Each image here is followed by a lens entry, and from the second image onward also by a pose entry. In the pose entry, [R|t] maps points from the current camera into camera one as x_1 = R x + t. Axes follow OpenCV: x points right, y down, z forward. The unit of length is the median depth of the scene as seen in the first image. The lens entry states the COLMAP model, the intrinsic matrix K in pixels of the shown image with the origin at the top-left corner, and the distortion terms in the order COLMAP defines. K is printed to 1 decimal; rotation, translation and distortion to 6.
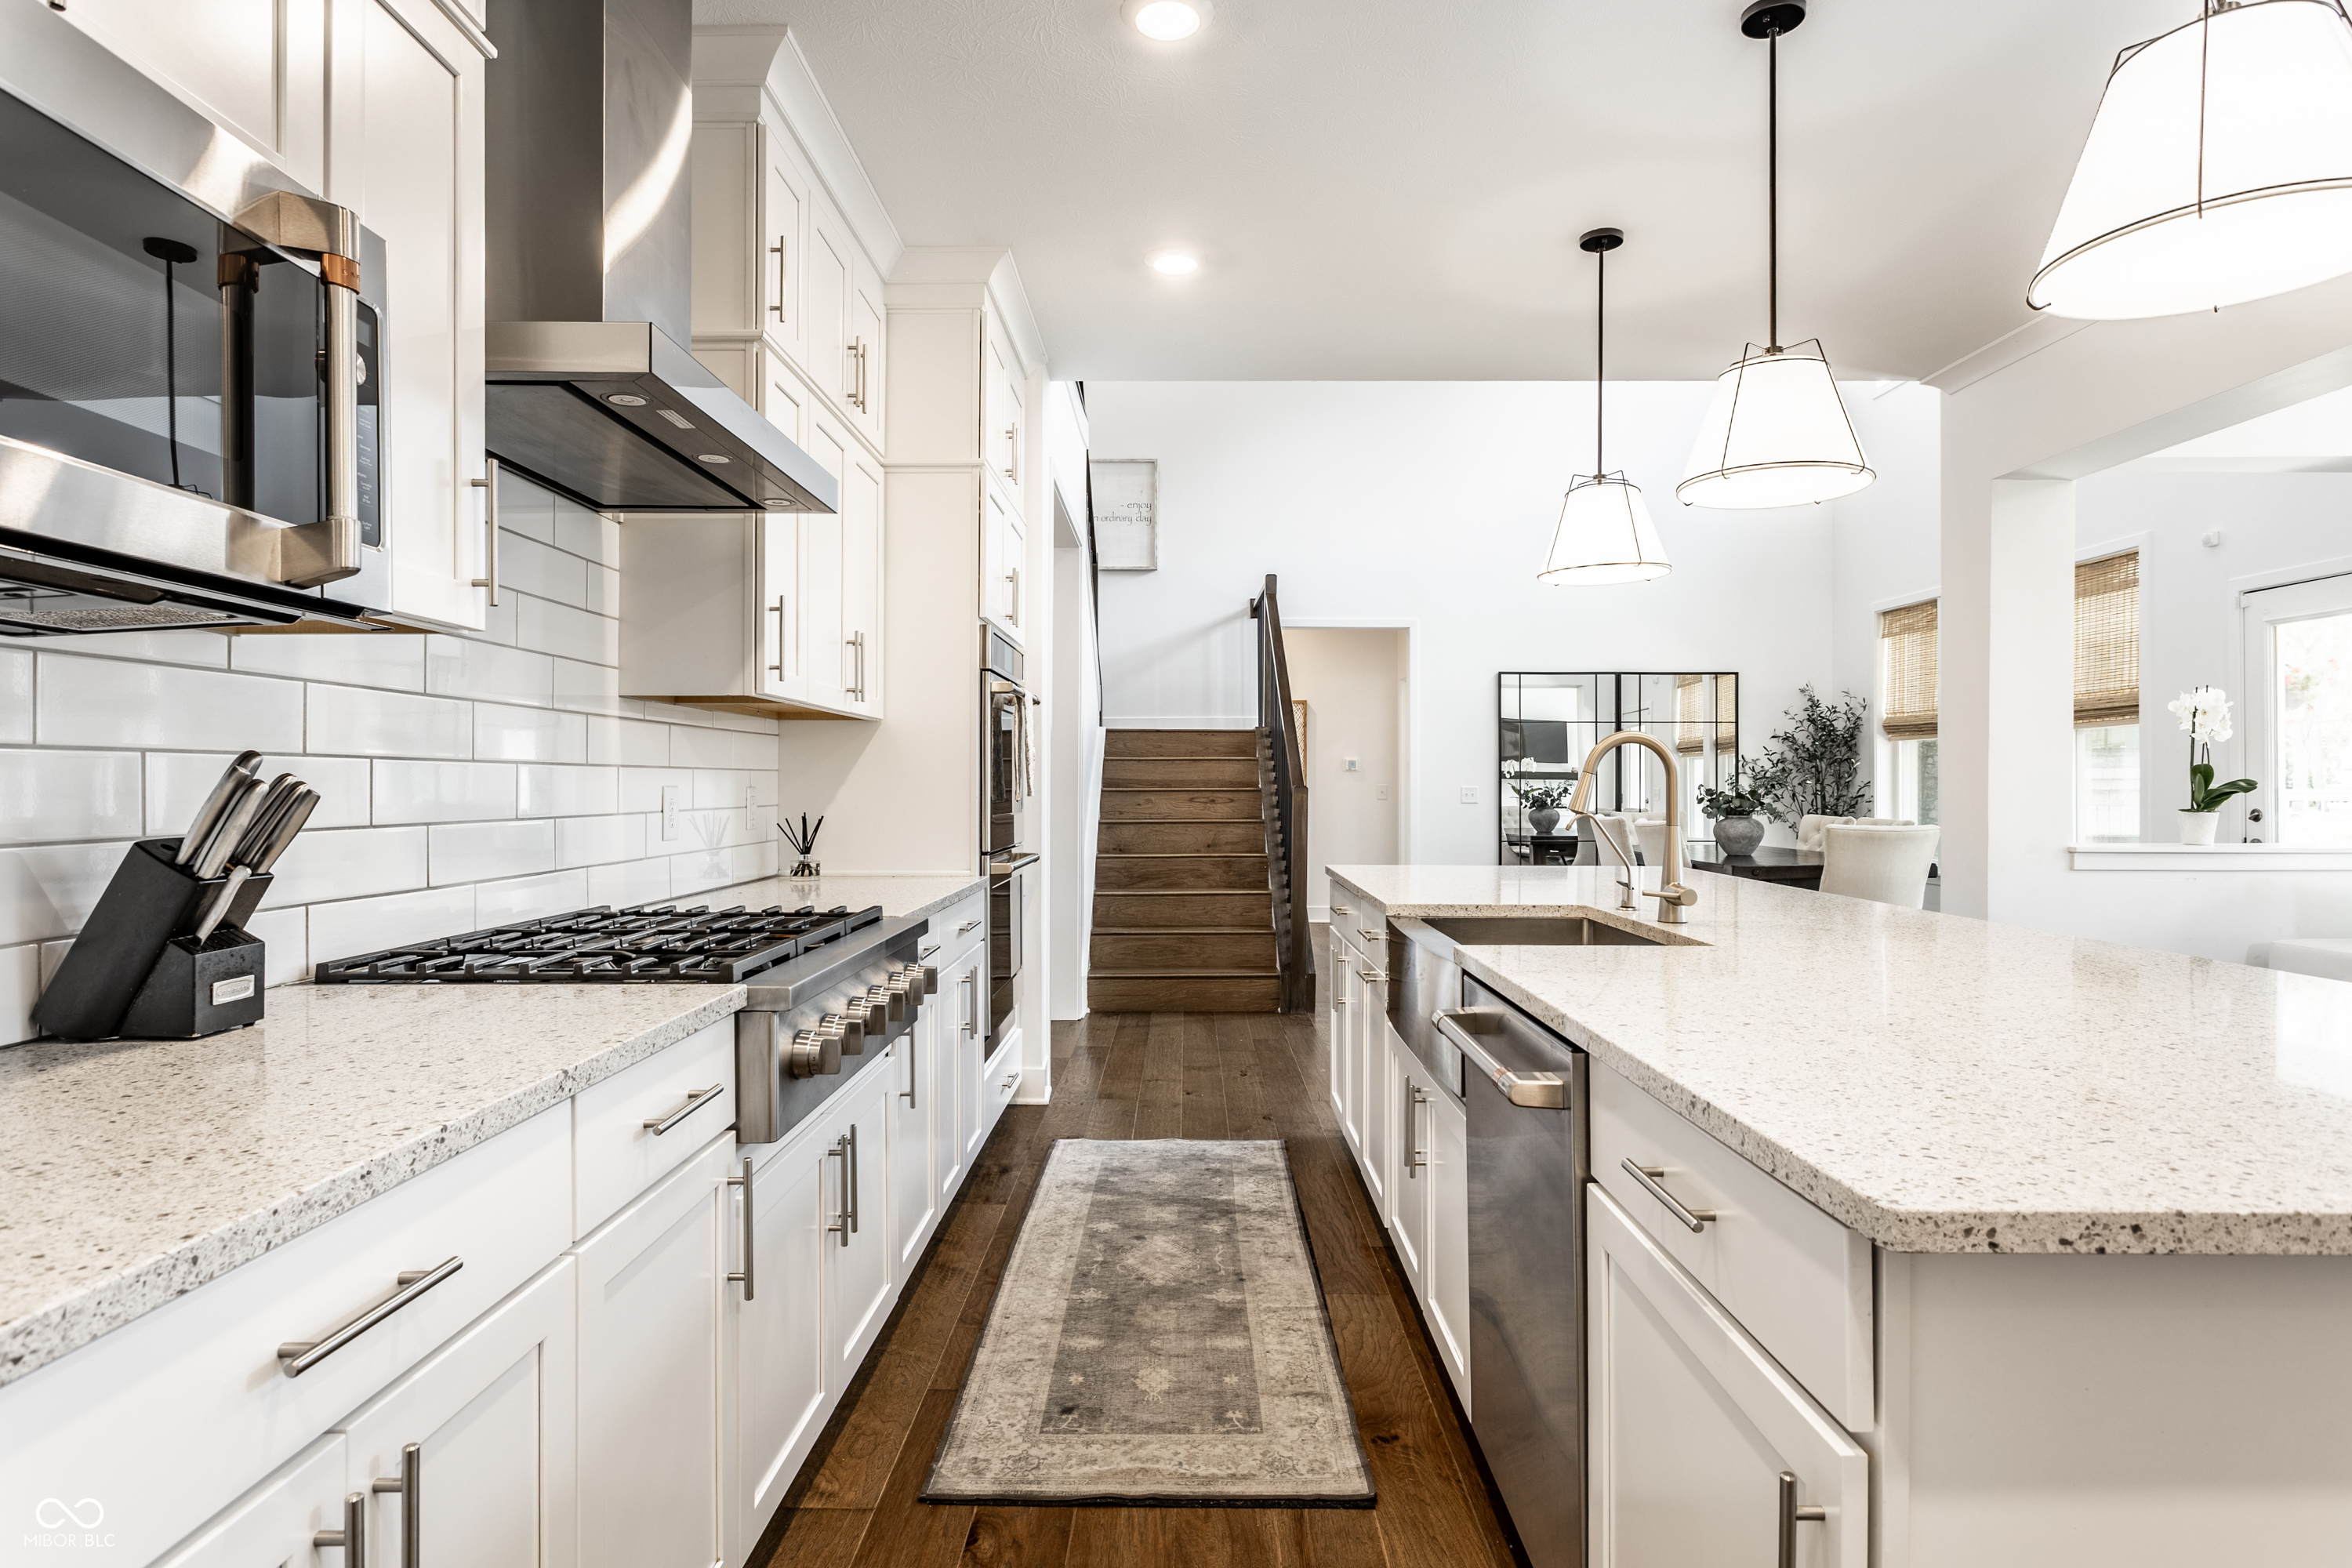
lens RADIAL K [[1301.2, 0, 1171.8], [0, 1301.2, 788.4], [0, 0, 1]] dist [-0.006365, 0.000658]
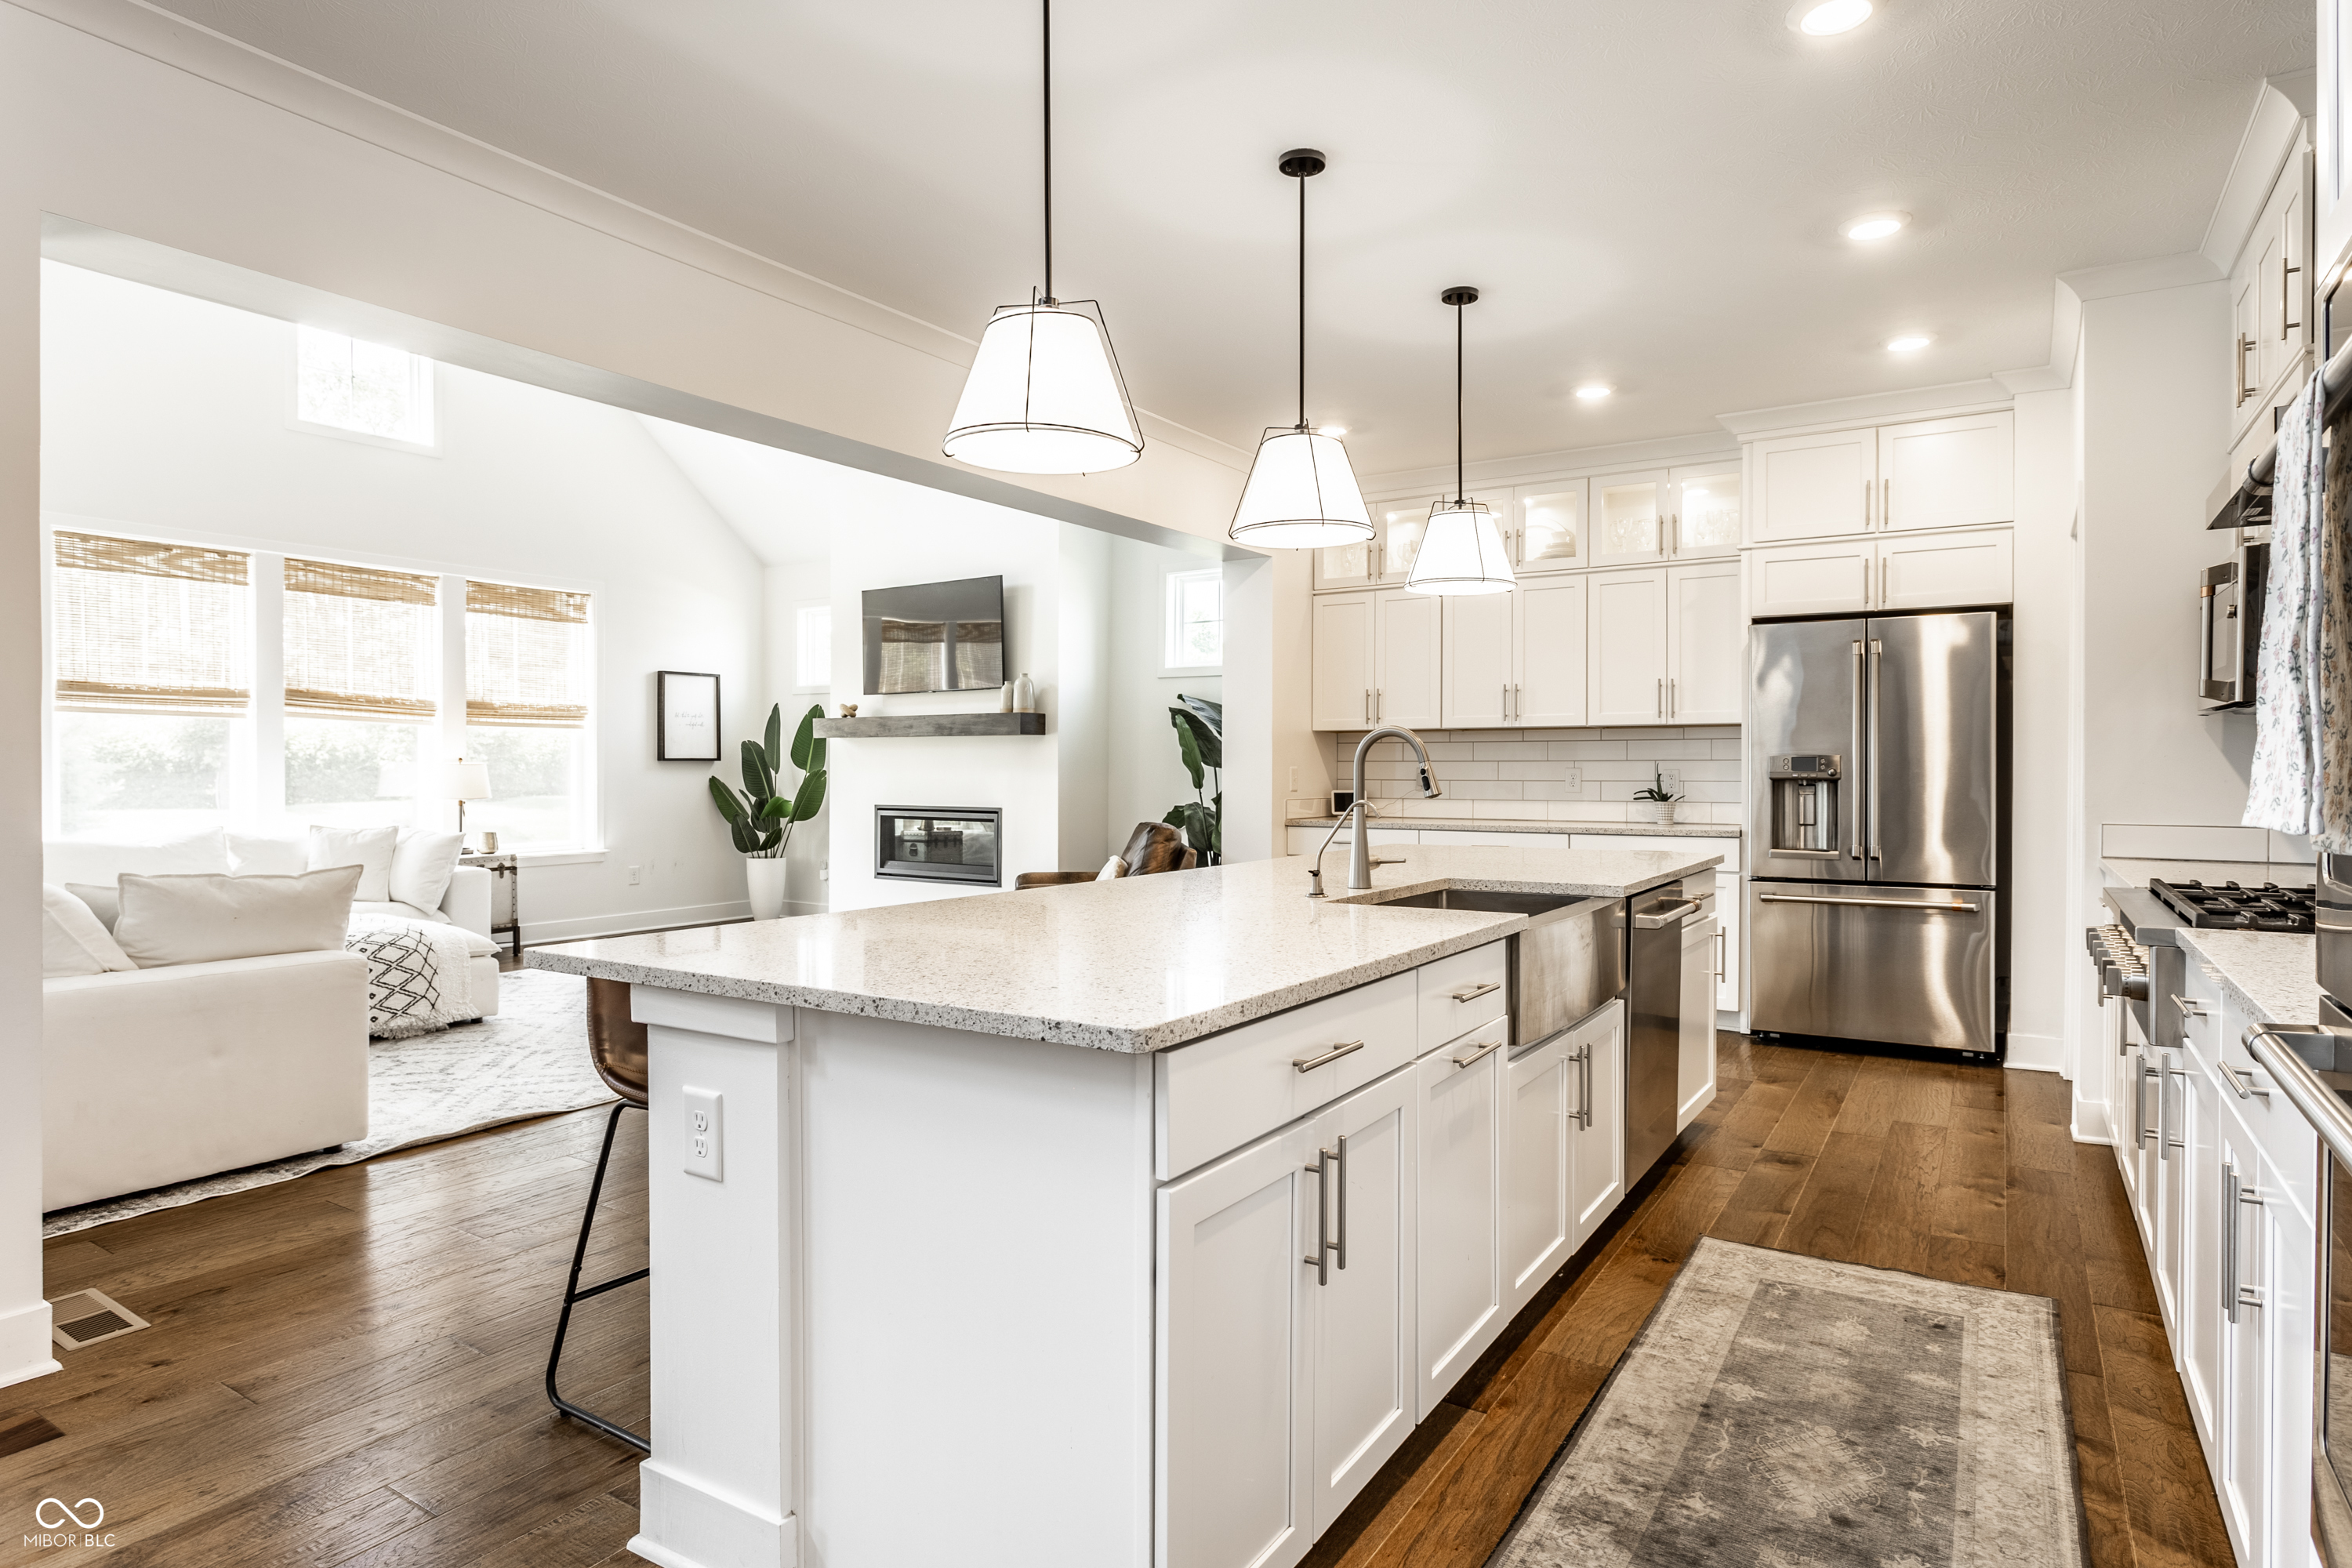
lens RADIAL K [[1284.4, 0, 1181.0], [0, 1284.4, 767.0], [0, 0, 1]] dist [-0.016140, 0.004522]
pose [[-0.848673, -0.000415, 0.528918, -0.077758], [0.002338, 0.999987, 0.004536, -0.010451], [-0.528913, 0.005087, -0.848661, 1.670470]]
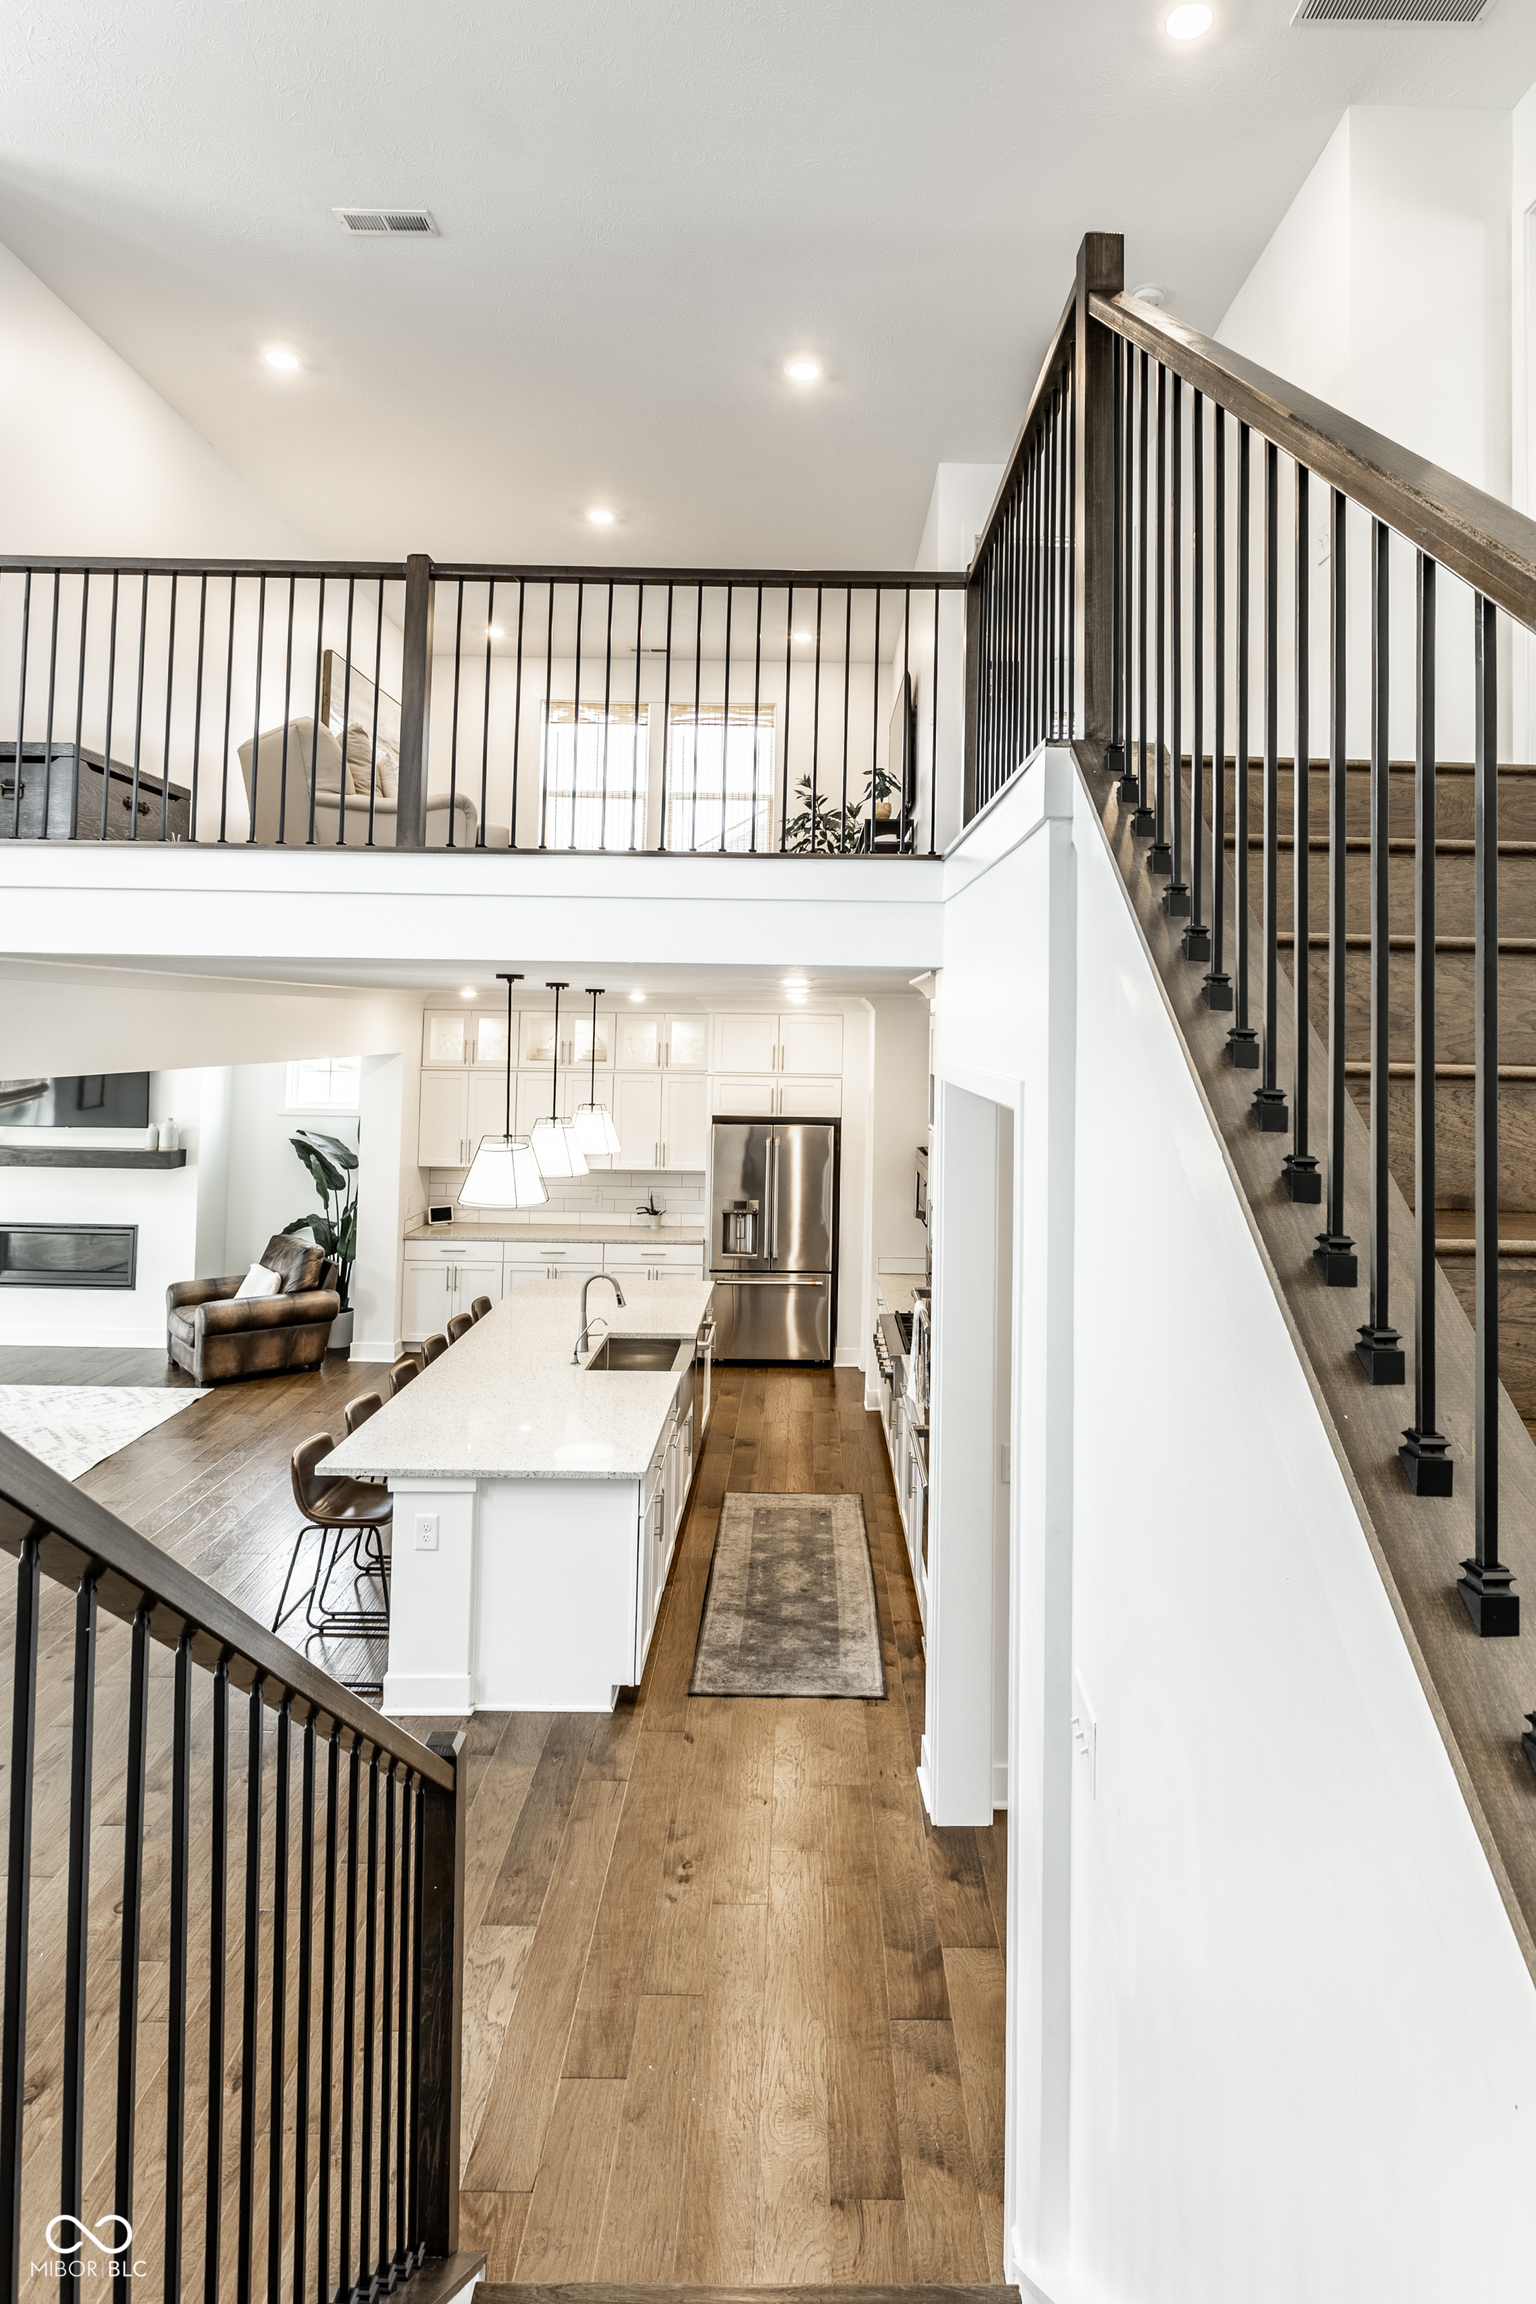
lens RADIAL K [[1241.3, 0, 816.6], [0, 1241.3, 974.5], [0, 0, 1]] dist [-0.017425, 0.002636]
pose [[-0.999552, -0.019544, -0.022675, 0.011785], [-0.018561, 0.998913, -0.042752, -0.408846], [0.023486, -0.042312, -0.998828, 2.694957]]
